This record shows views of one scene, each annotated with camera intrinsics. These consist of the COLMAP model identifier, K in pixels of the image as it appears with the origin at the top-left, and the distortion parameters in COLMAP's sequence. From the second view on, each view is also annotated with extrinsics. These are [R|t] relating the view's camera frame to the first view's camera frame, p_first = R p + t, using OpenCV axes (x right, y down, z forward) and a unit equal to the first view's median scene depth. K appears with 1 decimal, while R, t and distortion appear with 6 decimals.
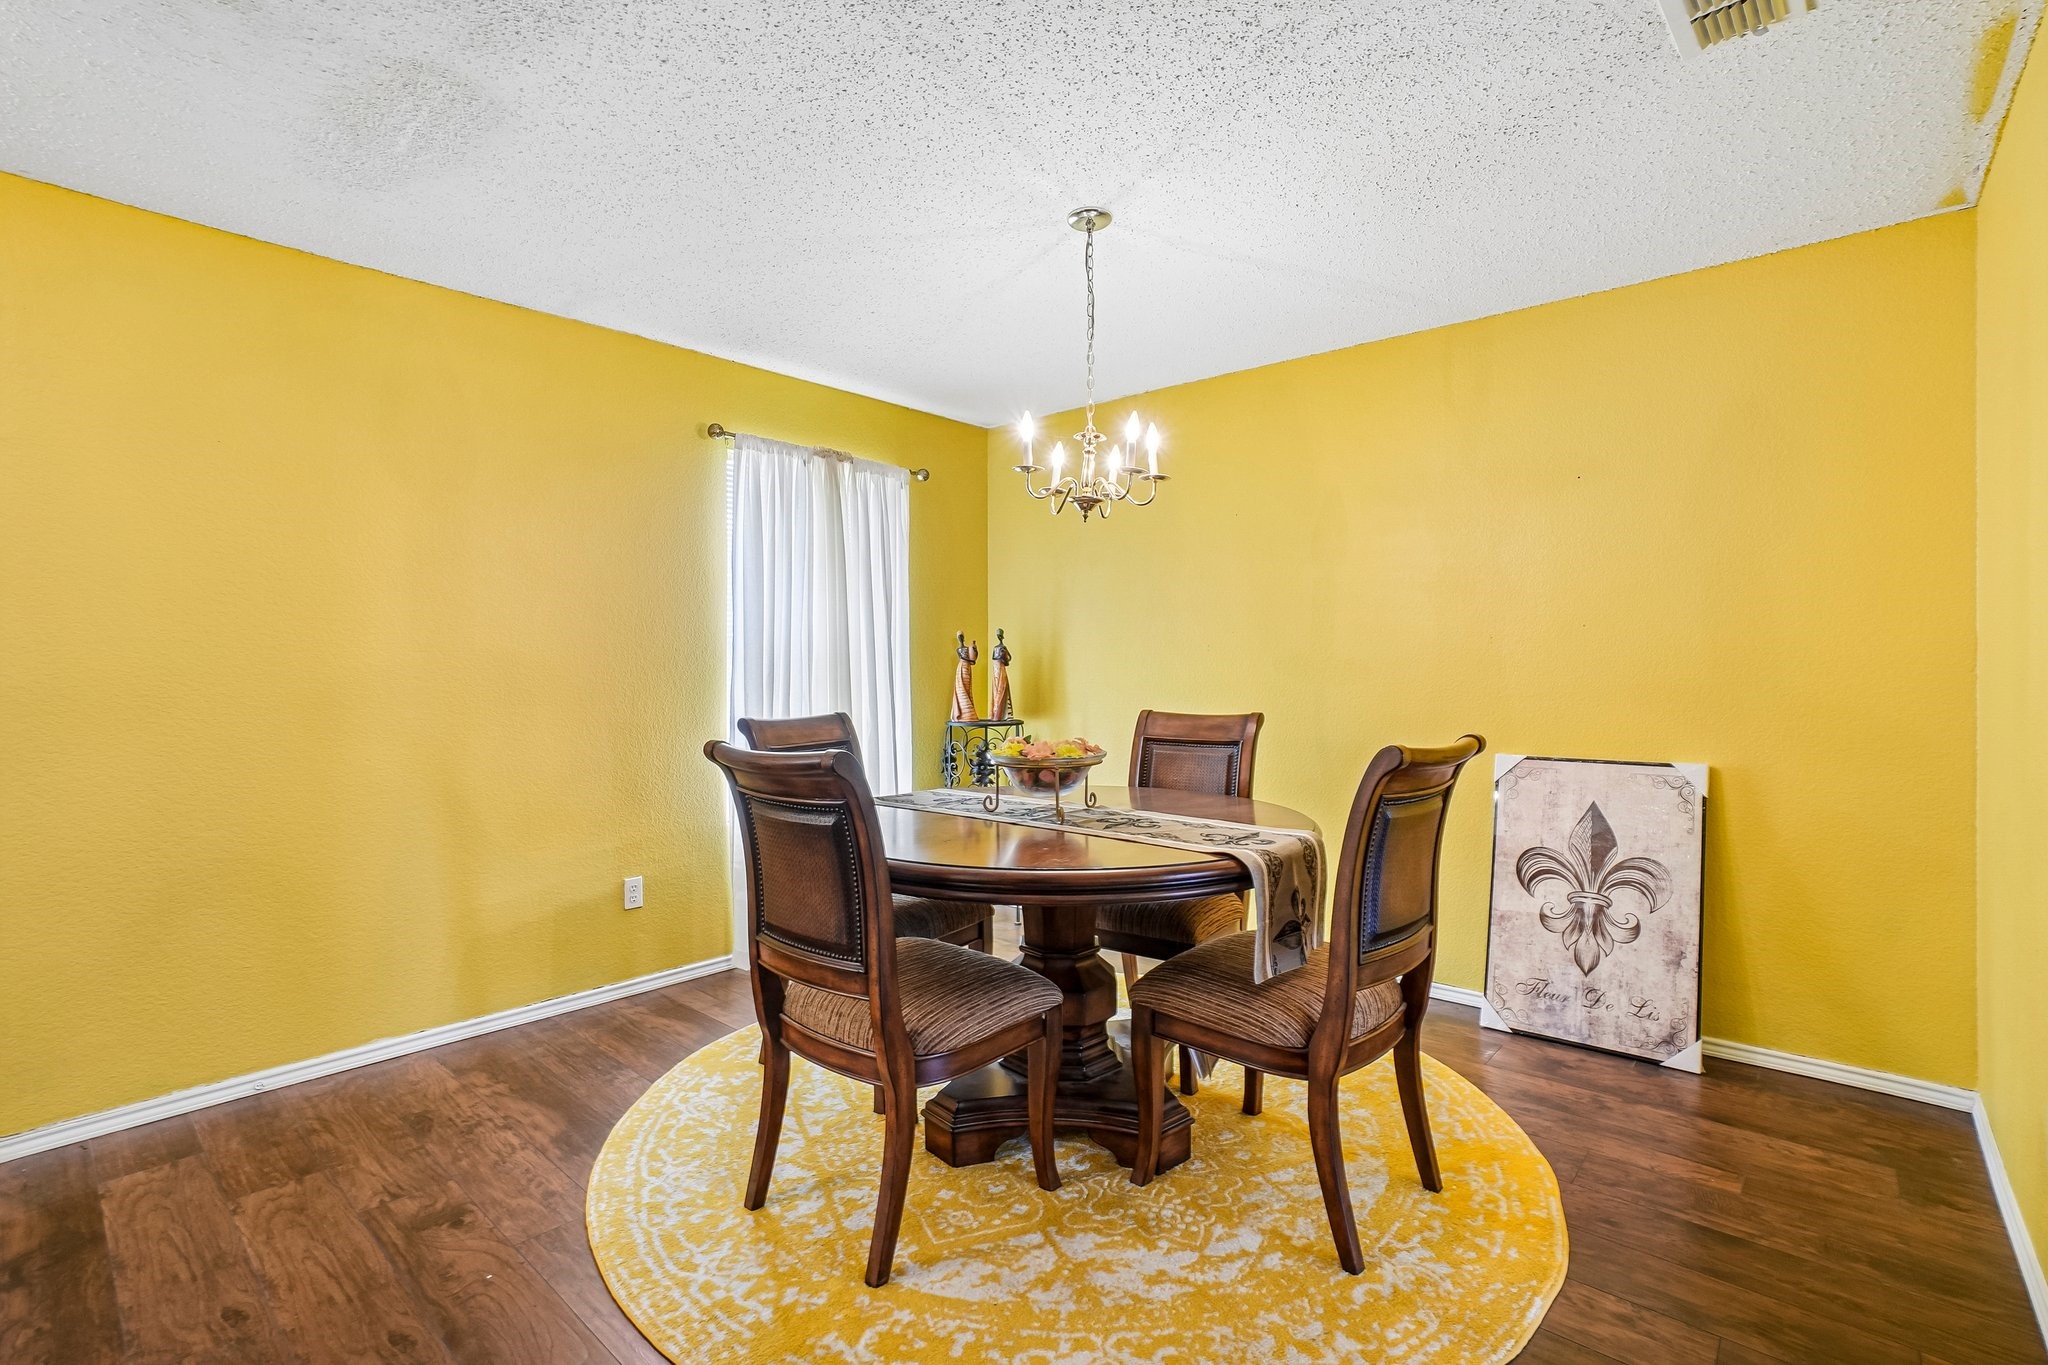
lens RADIAL K [[949.1, 0, 1016.7], [0, 949.1, 667.7], [0, 0, 1]] dist [-0.054018, 0.021452]
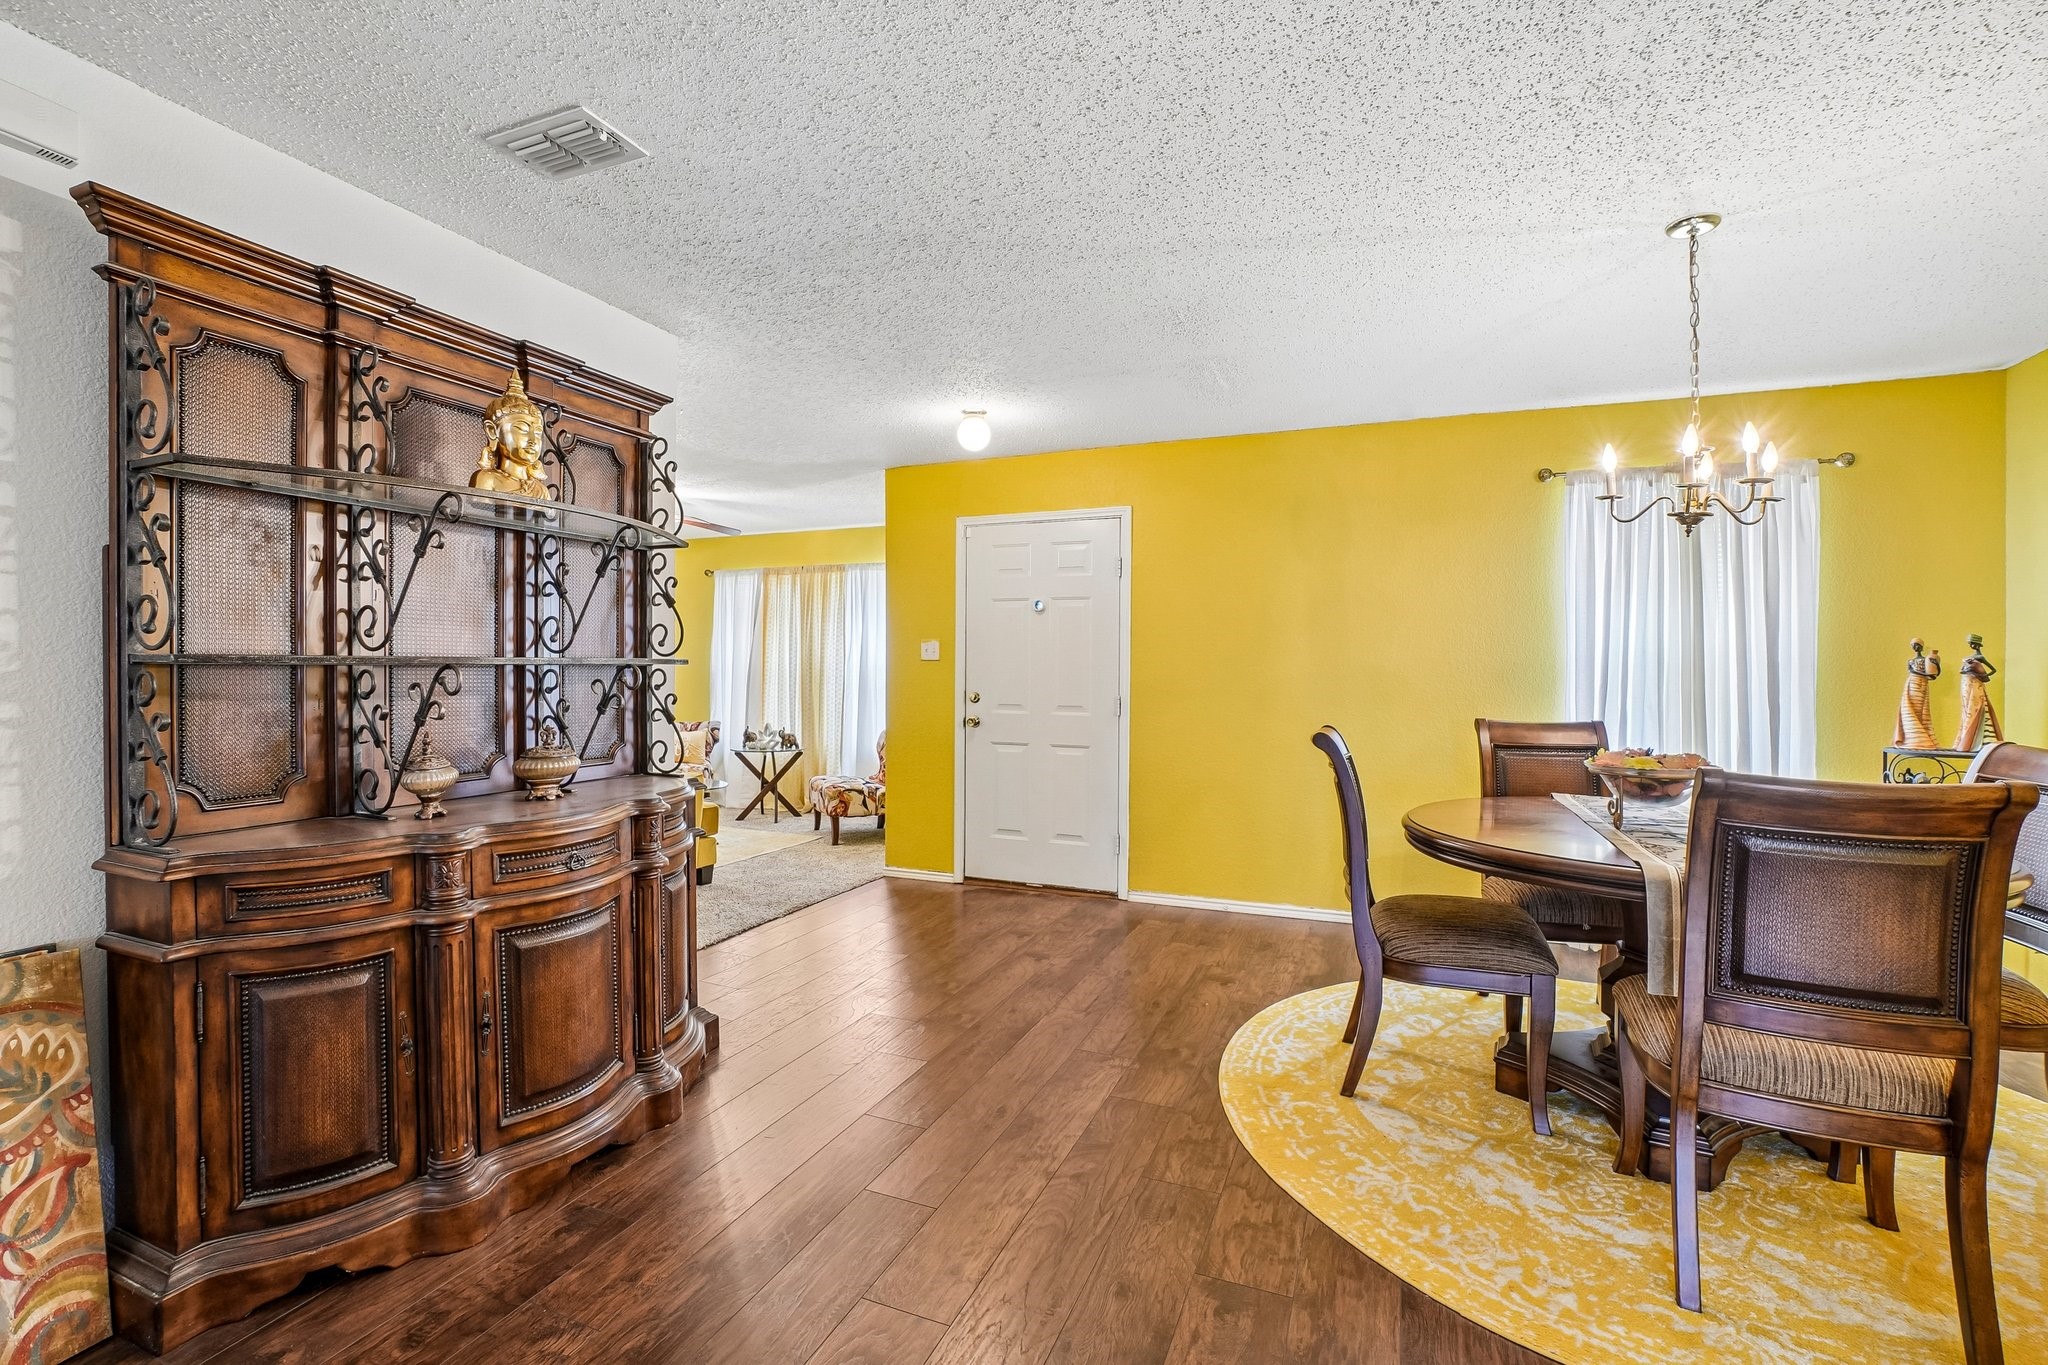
lens RADIAL K [[903.5, 0, 1006.6], [0, 903.5, 679.9], [0, 0, 1]] dist [-0.061802, 0.021861]
pose [[0.327548, 0.015550, -0.944707, 0.704463], [-0.011735, 0.999854, 0.012388, -0.004974], [0.944762, 0.007029, 0.327683, 0.019791]]
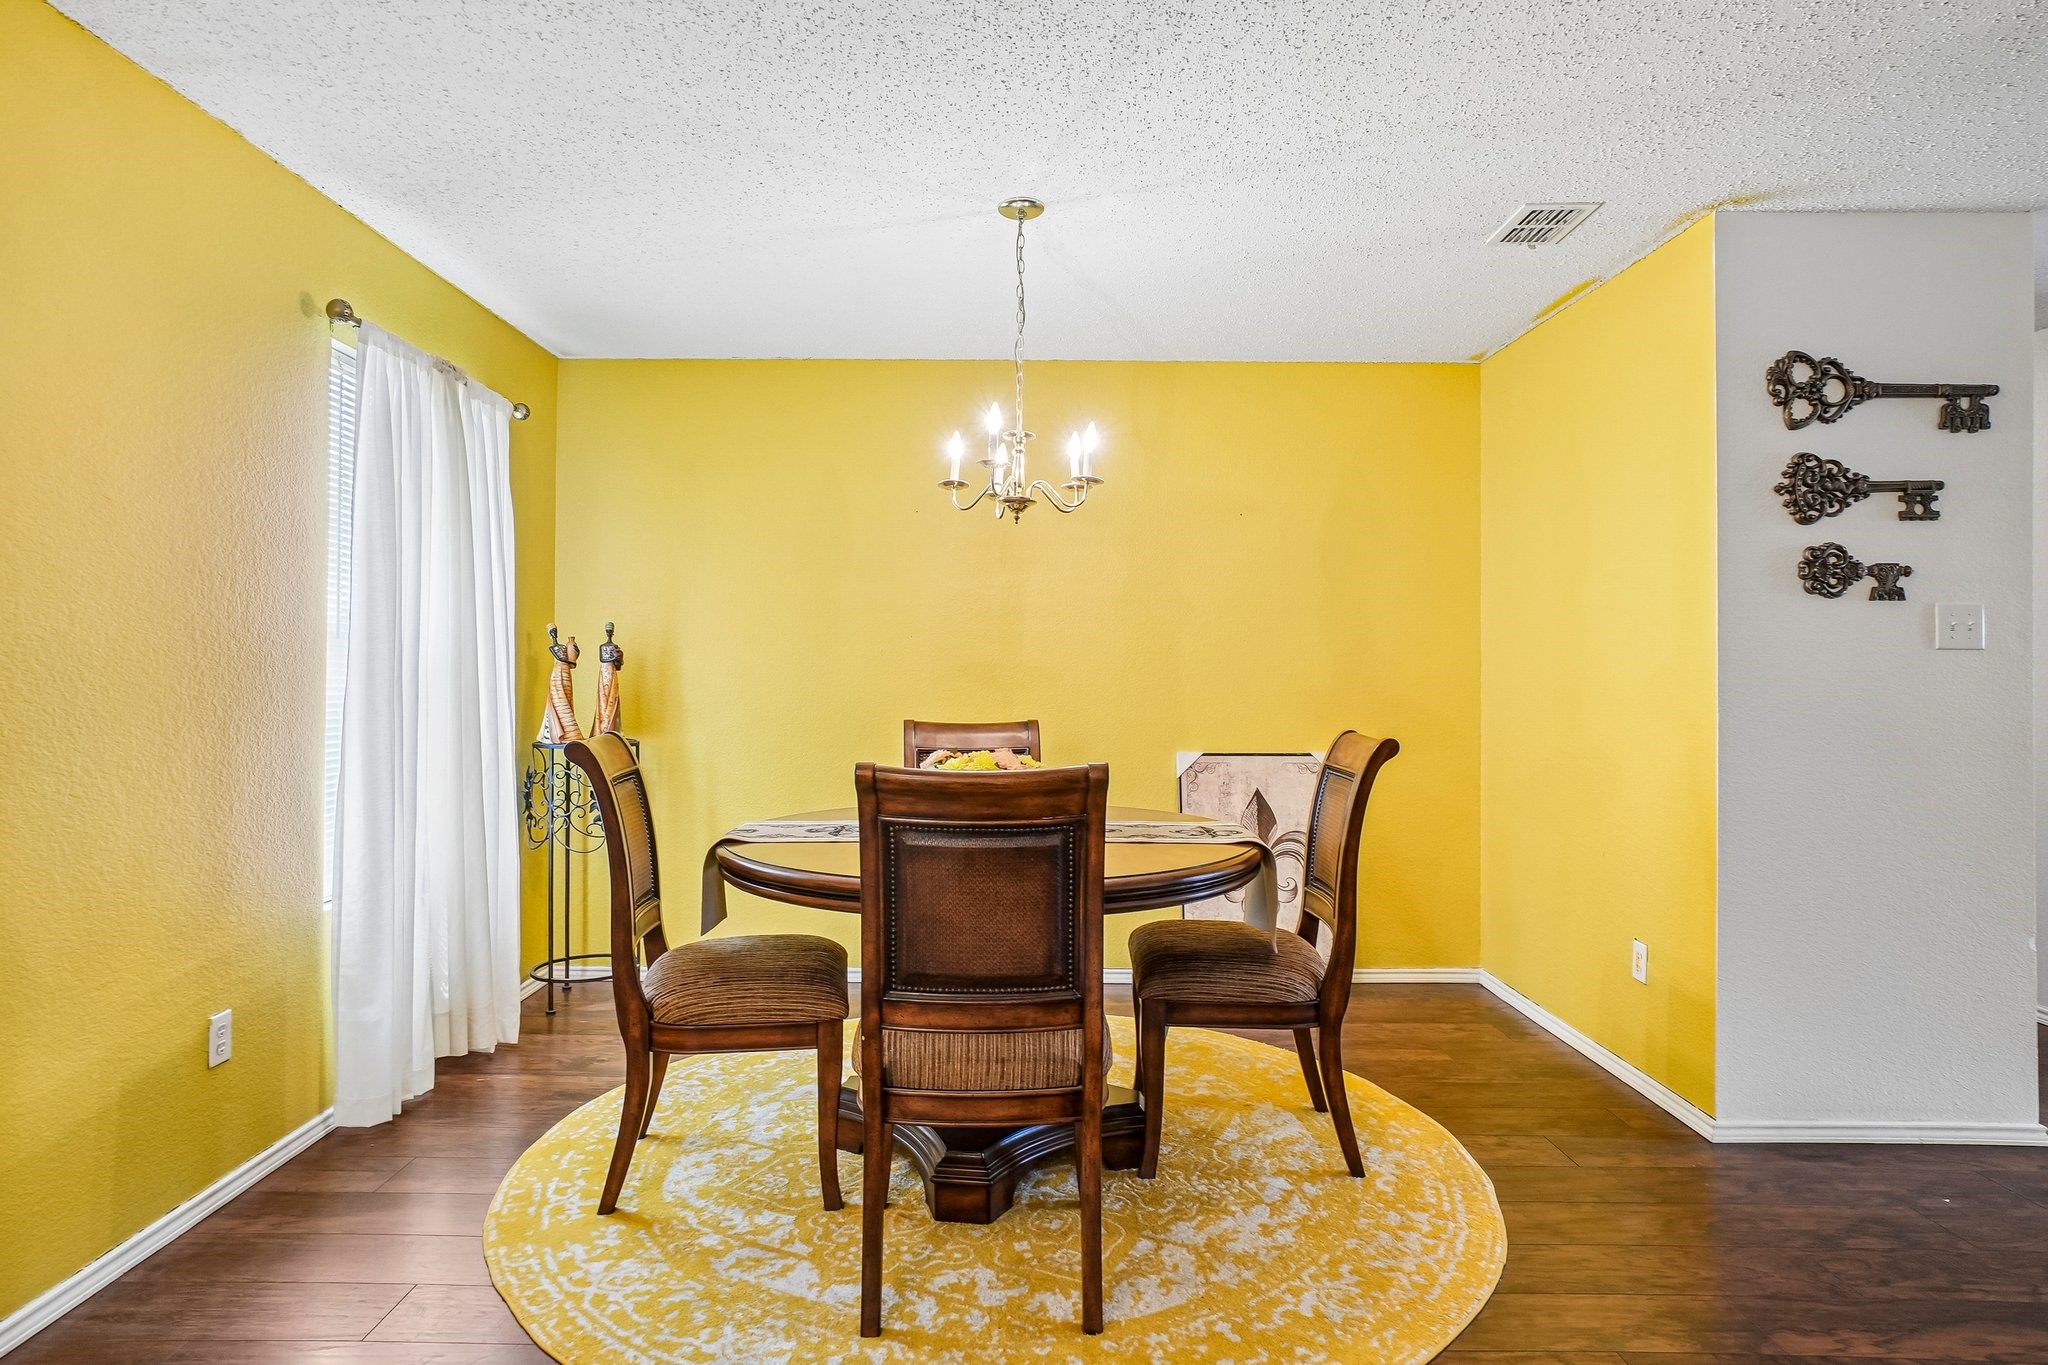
lens RADIAL K [[1152.2, 0, 1013.2], [0, 1152.2, 654.6], [0, 0, 1]] dist [-0.015637, 0.003065]
pose [[0.742427, 0.015602, 0.669745, -0.710831], [-0.005809, 0.999841, -0.016852, -0.000975], [-0.669902, 0.008621, 0.742400, 0.133153]]
